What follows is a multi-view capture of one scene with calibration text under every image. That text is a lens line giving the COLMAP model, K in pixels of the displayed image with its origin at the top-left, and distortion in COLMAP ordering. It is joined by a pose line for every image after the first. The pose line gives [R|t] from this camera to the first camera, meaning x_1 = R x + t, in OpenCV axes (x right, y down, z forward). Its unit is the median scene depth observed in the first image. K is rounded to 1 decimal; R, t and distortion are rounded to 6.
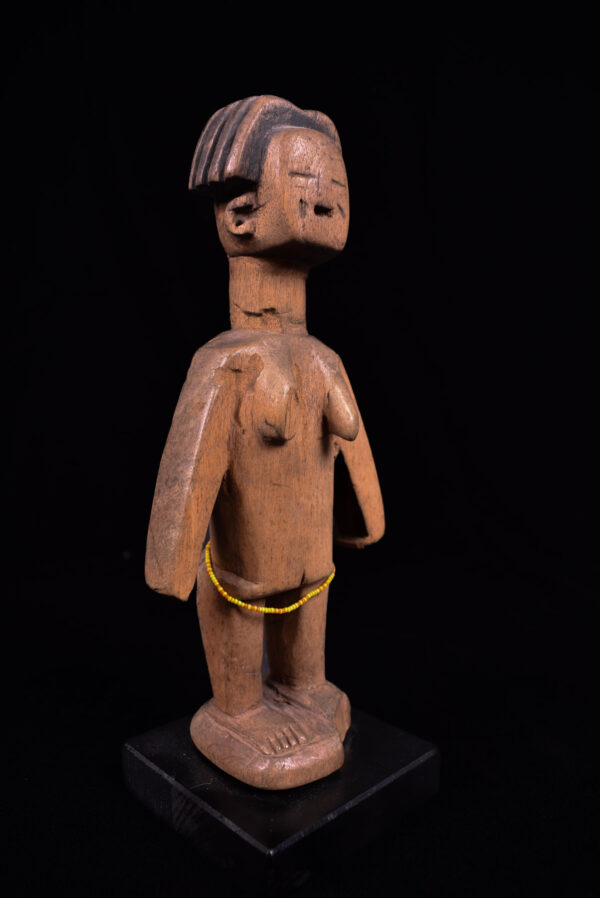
lens RADIAL K [[706.0, 0, 300.0], [0, 706.0, 449.0], [0, 0, 1]] dist [-0.095600, 0.004475]
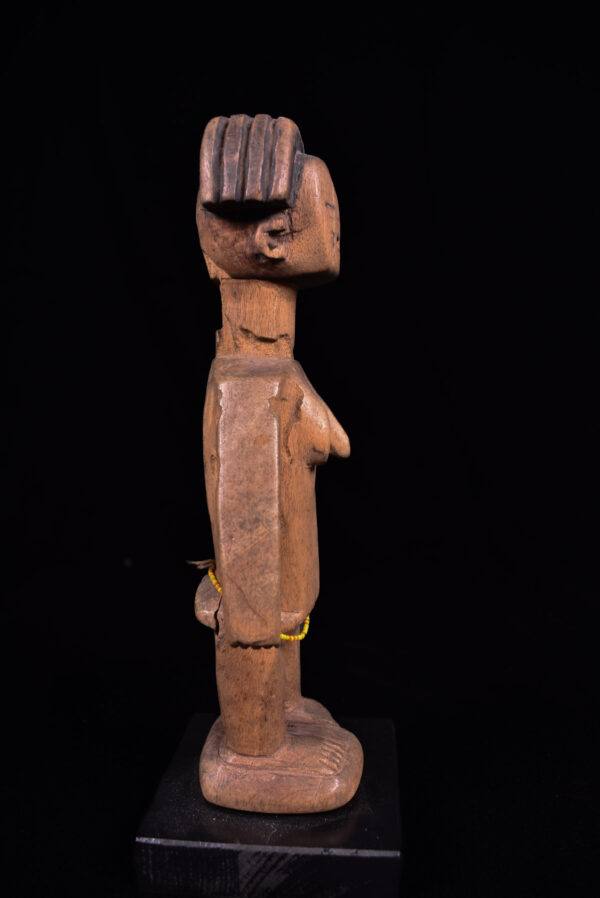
lens RADIAL K [[706.0, 0, 300.0], [0, 706.0, 449.0], [0, 0, 1]] dist [-0.095600, 0.004475]
pose [[0.759350, -0.099949, 0.642961, -0.705320], [0.100197, 0.994308, 0.036232, -0.076560], [-0.642922, 0.036909, 0.765042, 0.245952]]
